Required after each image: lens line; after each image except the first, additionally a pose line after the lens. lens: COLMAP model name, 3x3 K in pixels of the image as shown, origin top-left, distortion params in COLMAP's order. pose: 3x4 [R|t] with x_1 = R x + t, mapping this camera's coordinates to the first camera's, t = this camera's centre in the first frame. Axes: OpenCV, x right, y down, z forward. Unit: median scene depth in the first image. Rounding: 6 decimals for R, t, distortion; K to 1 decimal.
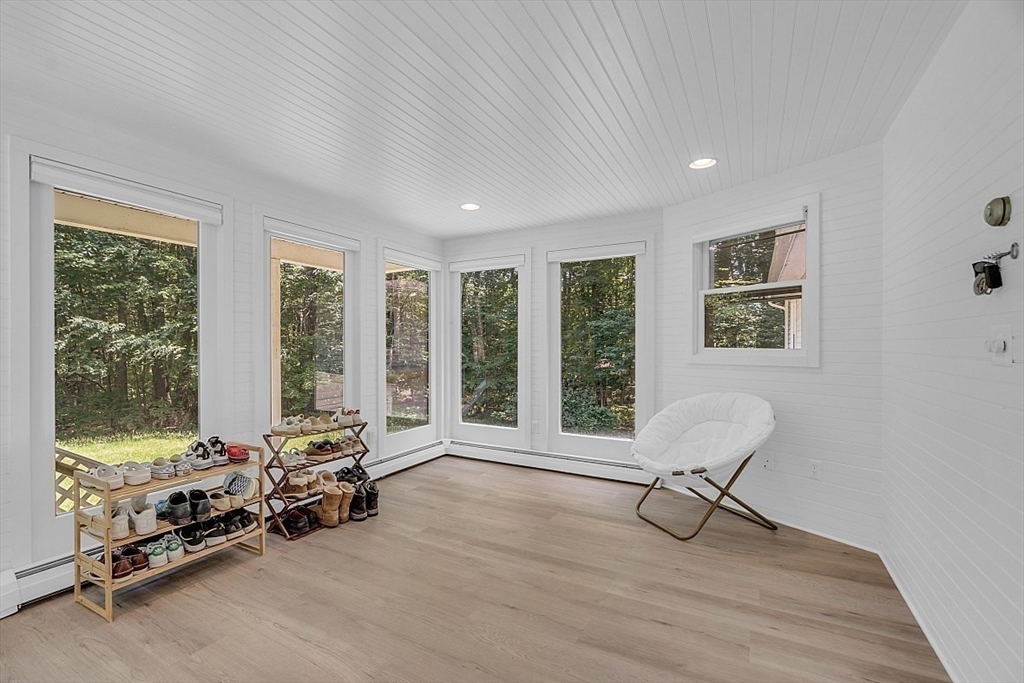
lens RADIAL K [[447.9, 0, 484.8], [0, 447.9, 344.7], [0, 0, 1]] dist [-0.019847, 0.005397]
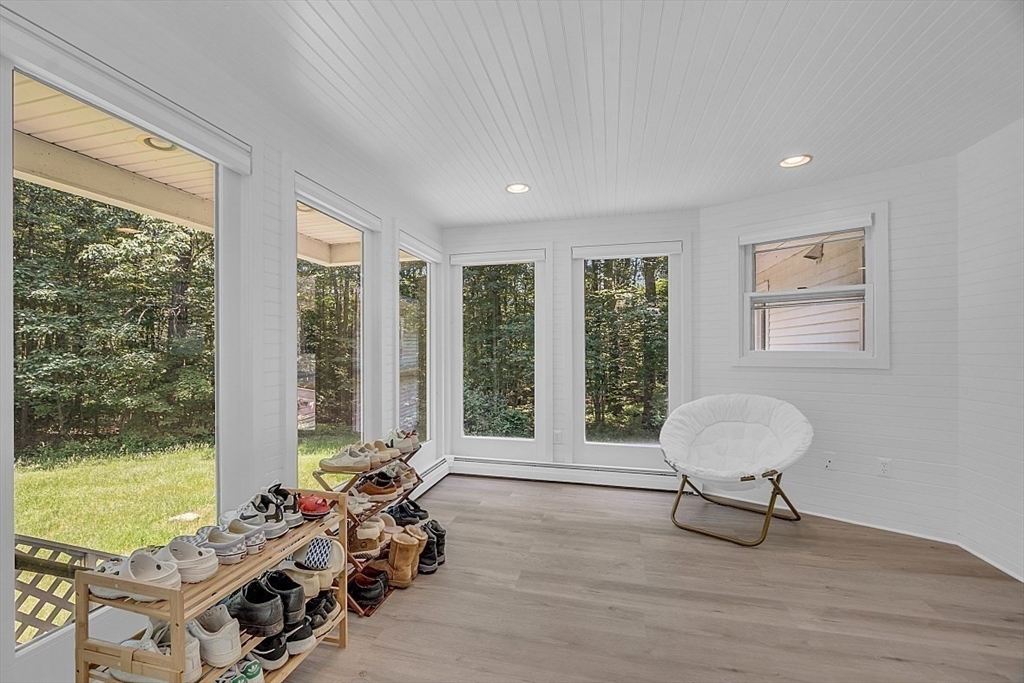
lens RADIAL K [[447.9, 0, 484.8], [0, 447.9, 344.7], [0, 0, 1]] dist [-0.019847, 0.005397]
pose [[0.966869, 0.000952, 0.255272, -0.316767], [0.001181, 0.999966, -0.008205, 0.001781], [-0.255271, 0.008234, 0.966834, 0.179919]]
